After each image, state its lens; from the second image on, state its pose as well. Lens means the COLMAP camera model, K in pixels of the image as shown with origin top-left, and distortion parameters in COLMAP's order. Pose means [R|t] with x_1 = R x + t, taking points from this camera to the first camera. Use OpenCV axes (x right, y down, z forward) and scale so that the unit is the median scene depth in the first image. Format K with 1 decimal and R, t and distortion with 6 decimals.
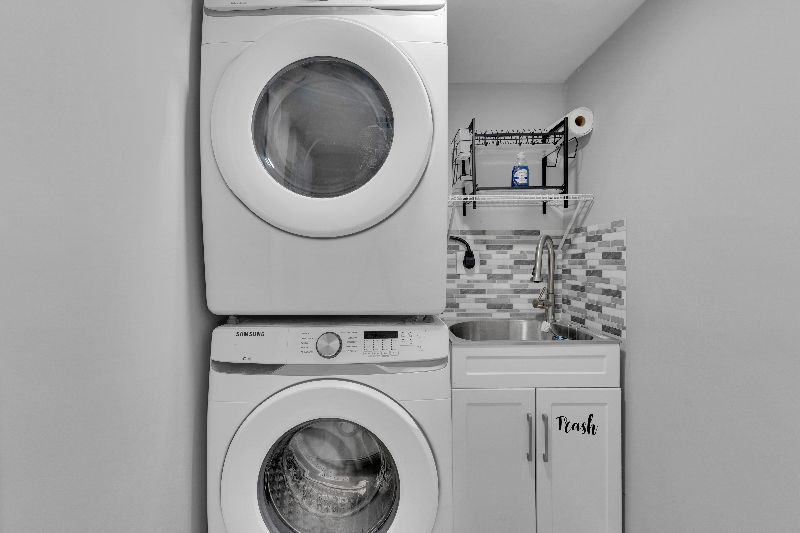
lens RADIAL K [[387.4, 0, 384.3], [0, 387.4, 269.6], [0, 0, 1]] dist [0.000280, 0.000004]
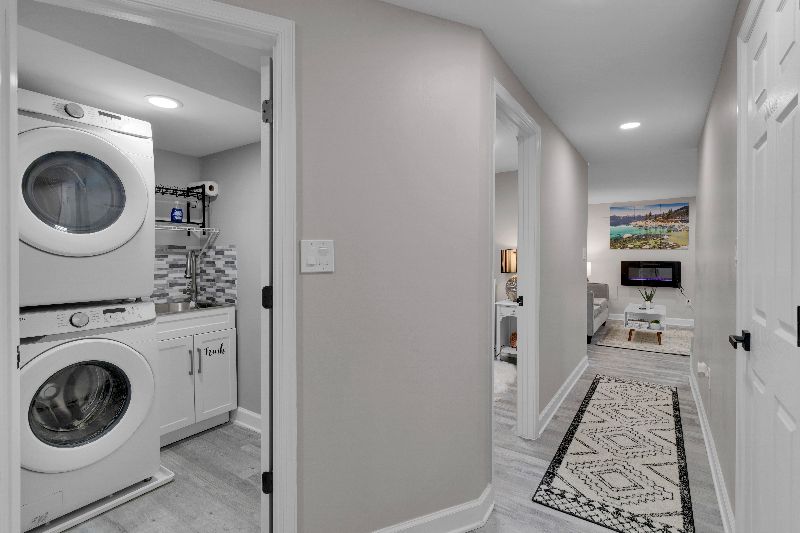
lens RADIAL K [[383.6, 0, 399.1], [0, 383.6, 261.8], [0, 0, 1]] dist [0.001616, 0.000392]
pose [[0.559371, -0.009540, 0.828862, -0.522470], [0.018605, 0.999826, -0.001048, -0.021472], [-0.828709, 0.016007, 0.559451, -0.766388]]
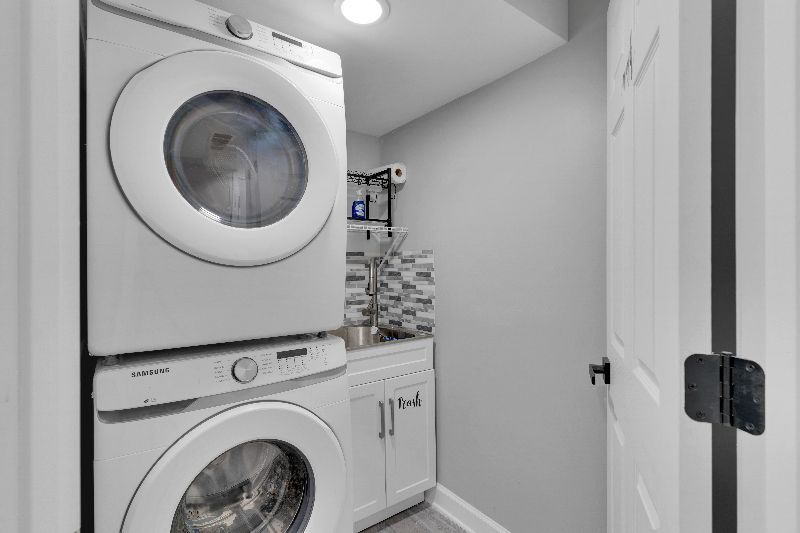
lens RADIAL K [[380.3, 0, 397.6], [0, 380.3, 266.6], [0, 0, 1]] dist [0.002098, 0.000031]
pose [[0.803553, -0.001414, 0.595232, -0.289750], [0.017223, 0.999634, -0.020876, -0.035549], [-0.594984, 0.027026, 0.803283, -0.039199]]
